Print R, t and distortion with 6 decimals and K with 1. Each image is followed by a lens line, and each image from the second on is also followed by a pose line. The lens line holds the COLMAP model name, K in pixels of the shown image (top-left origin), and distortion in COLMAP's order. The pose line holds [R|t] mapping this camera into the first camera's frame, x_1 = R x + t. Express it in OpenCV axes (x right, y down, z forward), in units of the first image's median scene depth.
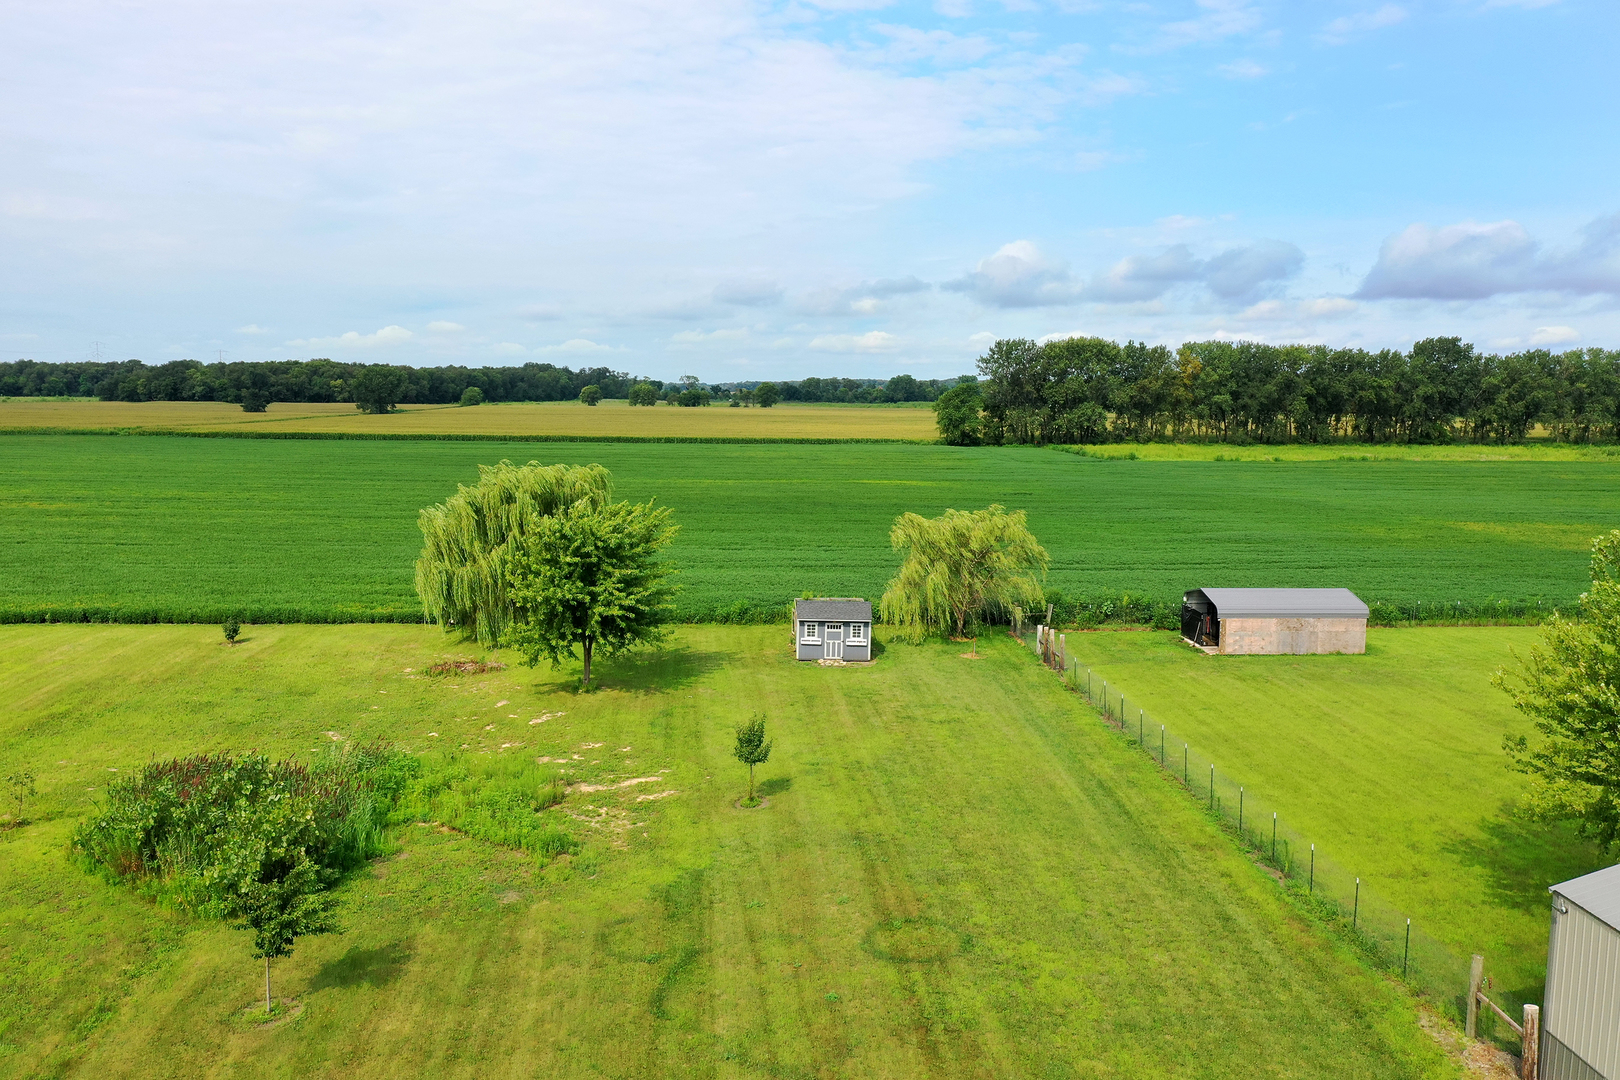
lens RADIAL K [[1270.9, 0, 812.6], [0, 1270.9, 540.7], [0, 0, 1]] dist [-0.005520, 0.003610]
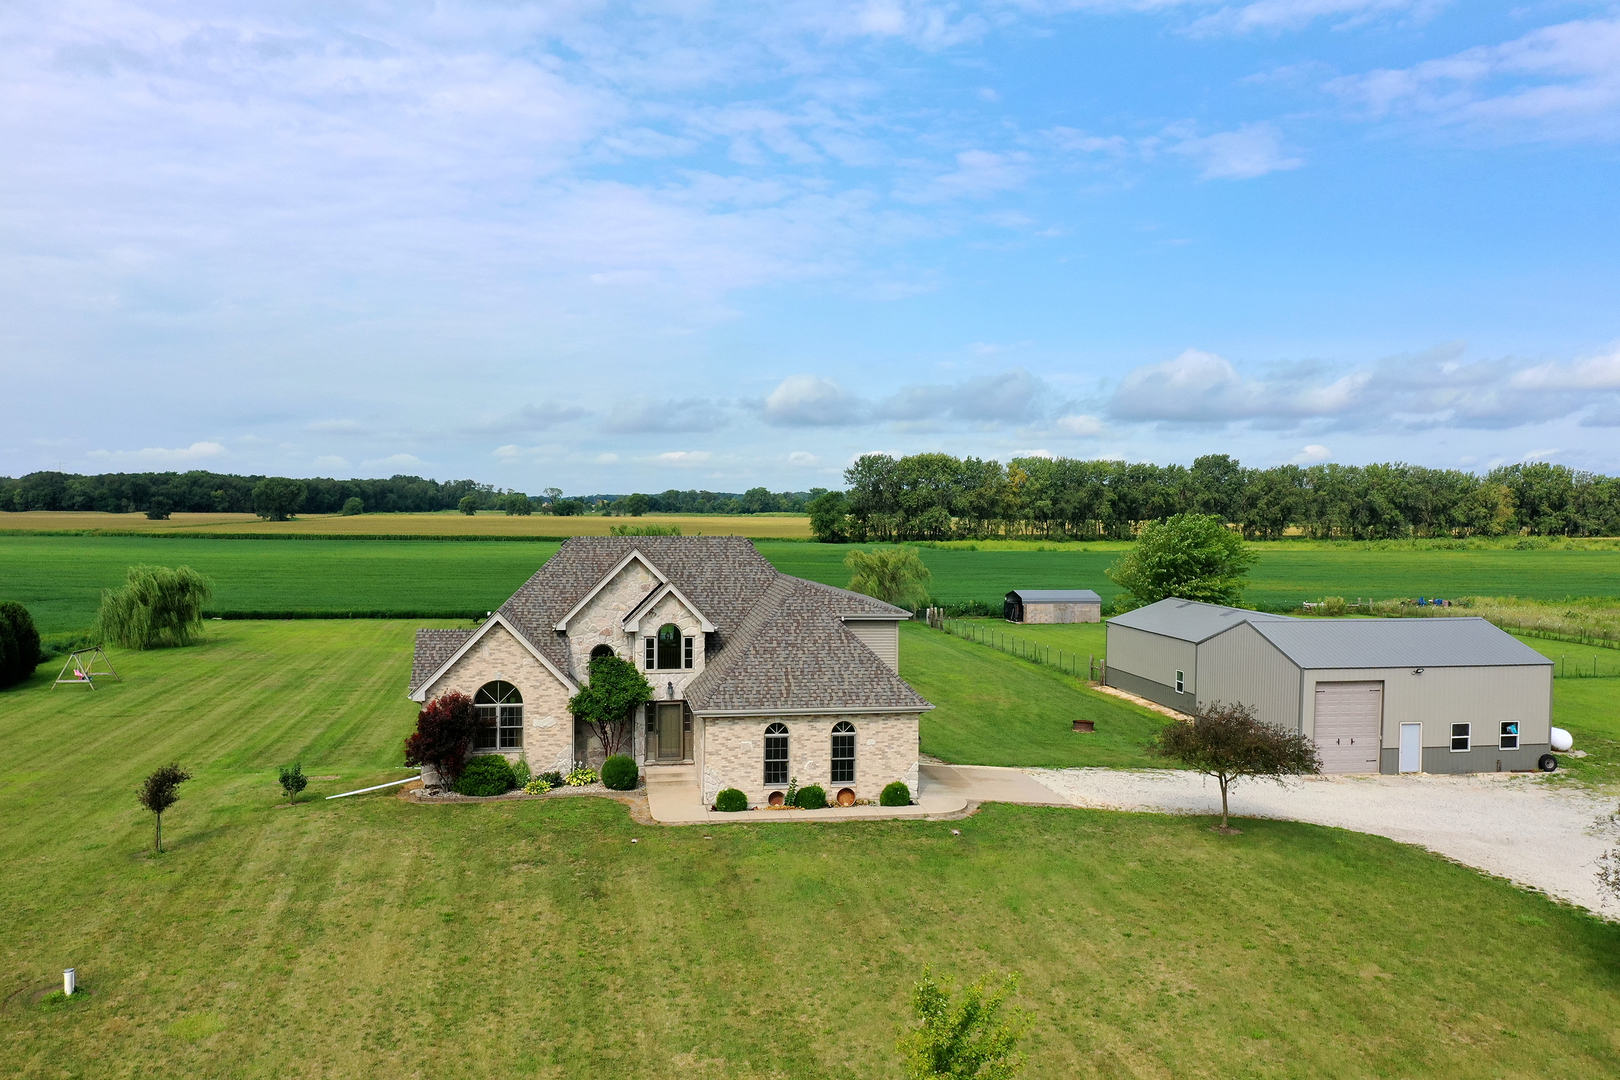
lens RADIAL K [[1269.6, 0, 814.6], [0, 1269.6, 541.2], [0, 0, 1]] dist [-0.004067, -0.001572]
pose [[0.992436, -0.003597, 0.122709, -0.044387], [0.014456, 0.996041, -0.087716, 0.027217], [-0.121908, 0.088826, 0.988559, -0.170563]]
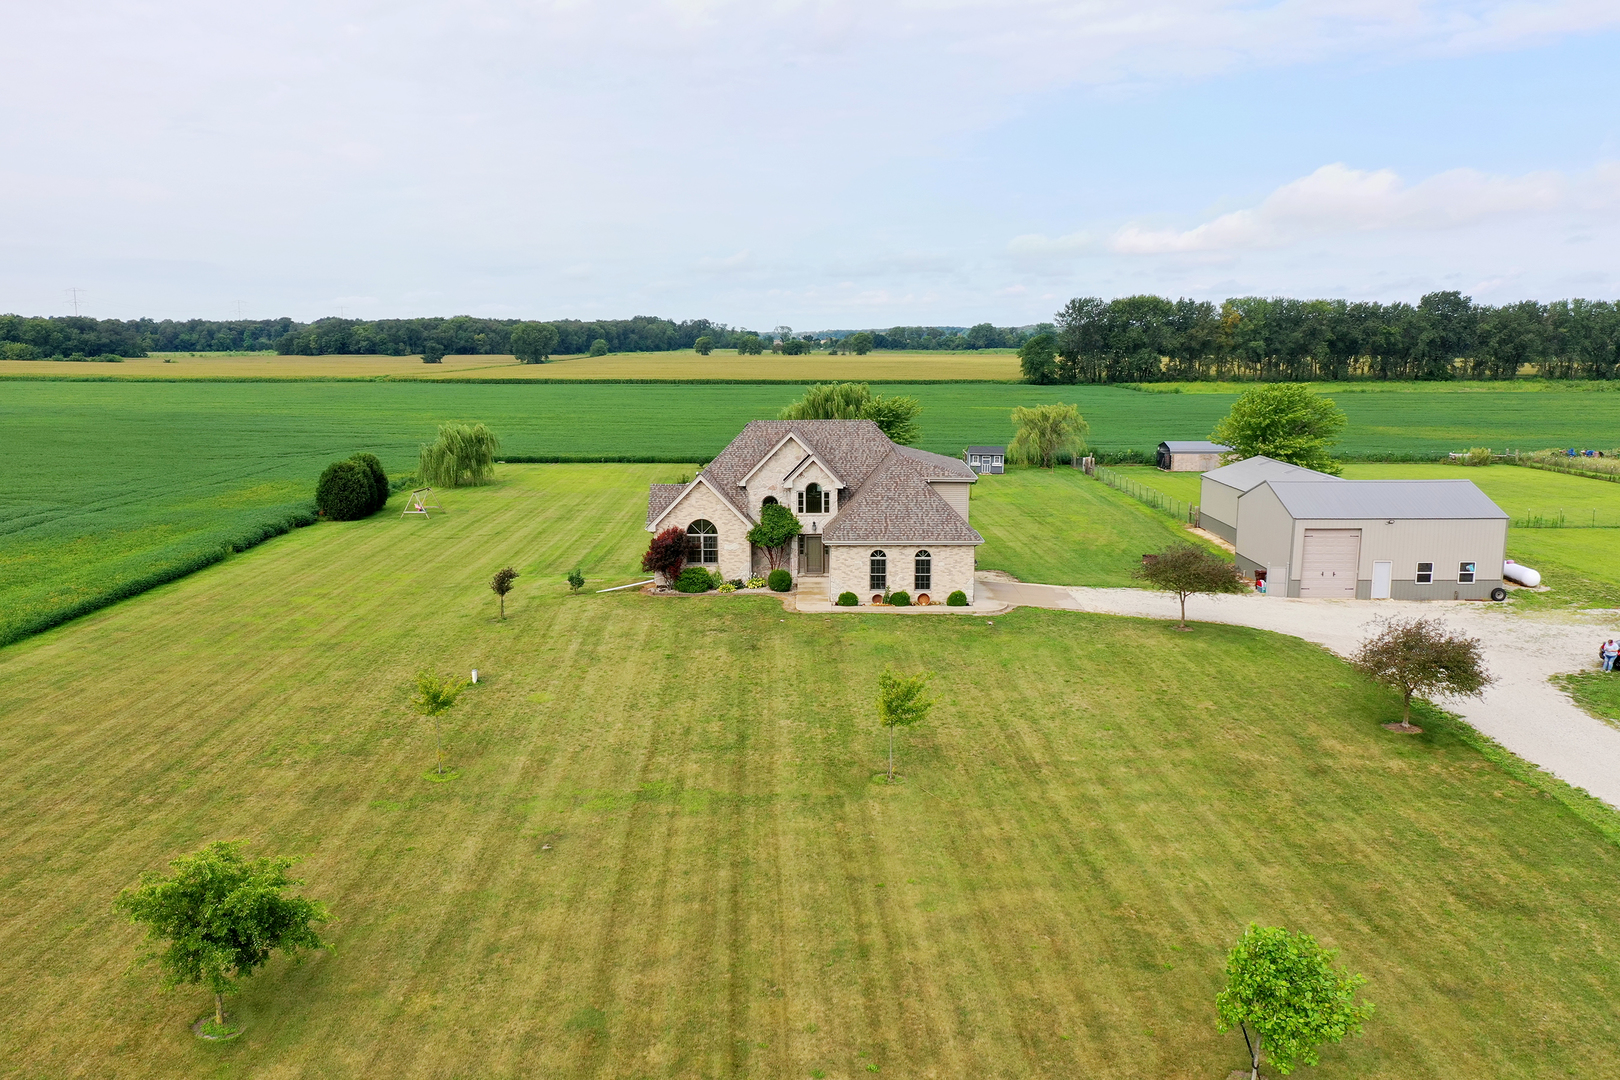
lens RADIAL K [[1262.2, 0, 813.7], [0, 1262.2, 534.7], [0, 0, 1]] dist [-0.004060, -0.001599]
pose [[0.998241, -0.001237, -0.059282, -0.030612], [0.003420, 0.999319, 0.036734, 0.024639], [0.059196, -0.036872, 0.997565, -0.236829]]
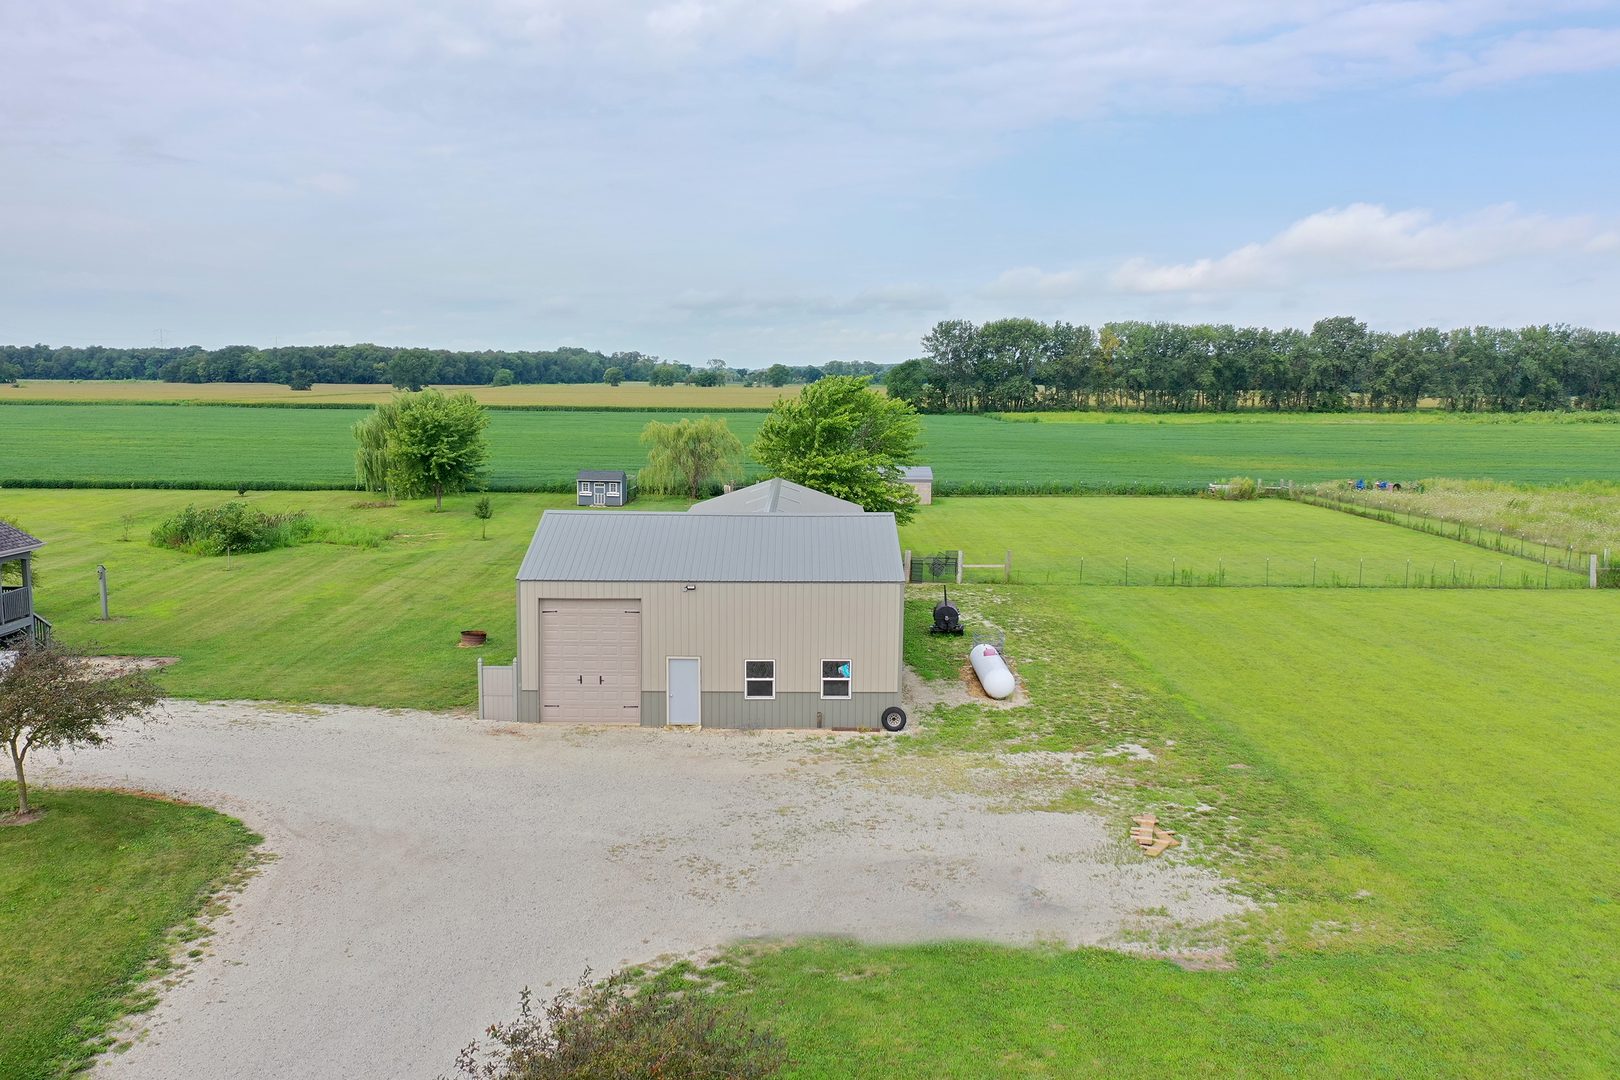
lens RADIAL K [[1262.7, 0, 813.0], [0, 1262.7, 540.0], [0, 0, 1]] dist [-0.005642, 0.002946]
pose [[0.999330, 0.002330, -0.036534, 0.073780], [-0.001921, 0.999935, 0.011234, 0.024901], [0.036557, -0.011156, 0.999269, -0.131393]]
